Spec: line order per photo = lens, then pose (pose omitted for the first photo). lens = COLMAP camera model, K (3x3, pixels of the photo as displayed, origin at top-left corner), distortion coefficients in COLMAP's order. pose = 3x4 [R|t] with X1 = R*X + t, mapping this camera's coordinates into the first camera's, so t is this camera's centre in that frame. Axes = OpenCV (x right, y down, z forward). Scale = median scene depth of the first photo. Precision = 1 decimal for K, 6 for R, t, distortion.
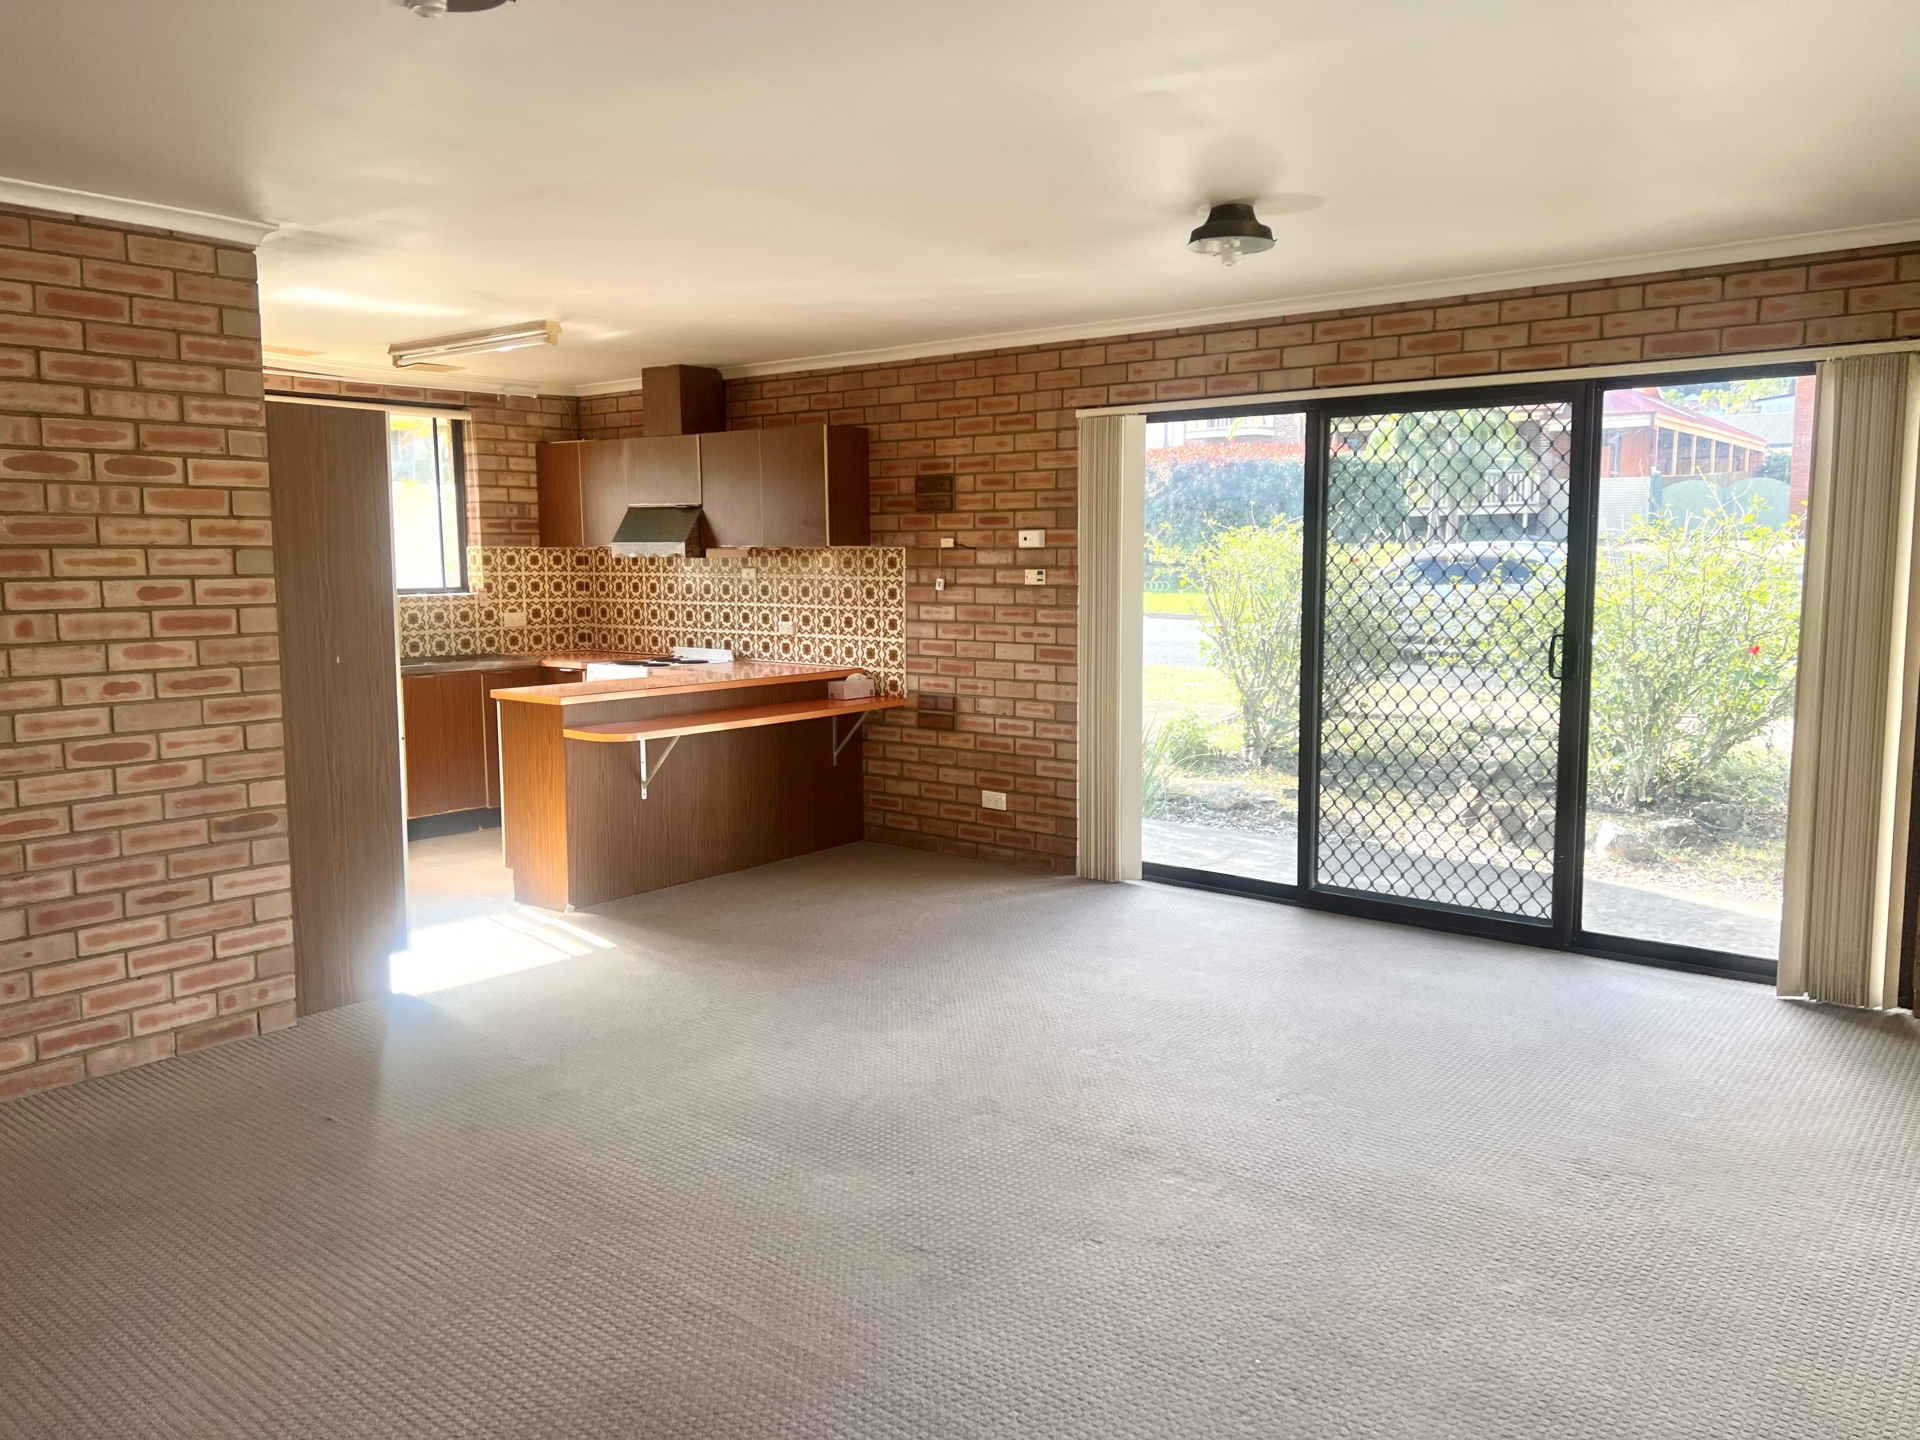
lens RADIAL K [[1473.6, 0, 960.0], [0, 1473.6, 720.0], [0, 0, 1]] dist [0.141021, -0.176943]
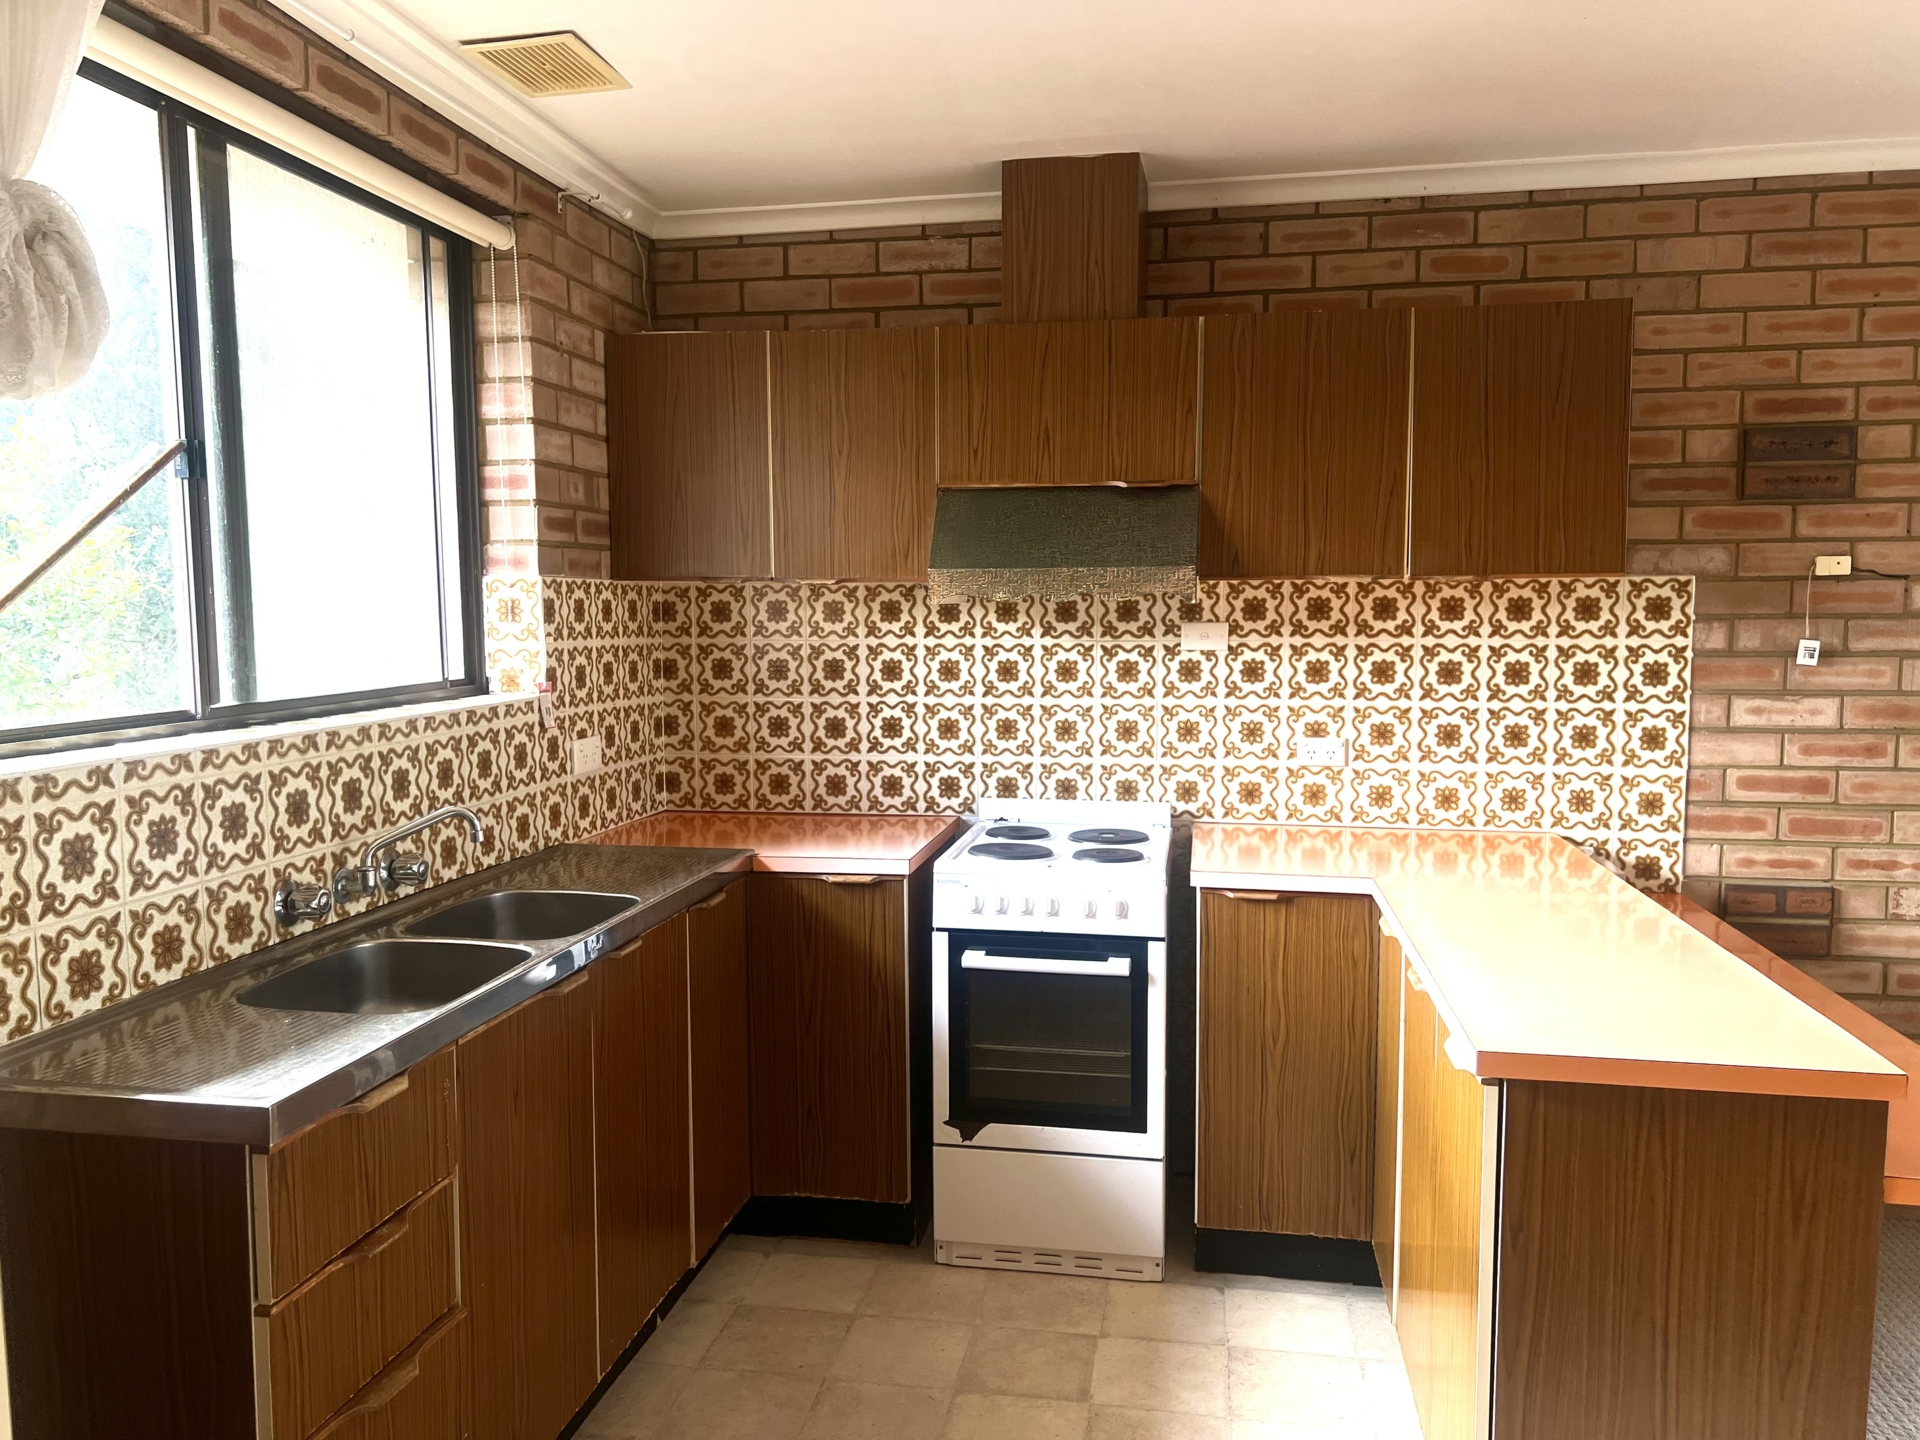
lens RADIAL K [[1473.6, 0, 960.0], [0, 1473.6, 720.0], [0, 0, 1]] dist [0.141021, -0.176943]
pose [[0.869414, -0.036230, 0.492754, -0.480737], [0.054719, 0.998233, -0.023150, -0.072612], [-0.491045, 0.047090, 0.869860, 0.697582]]
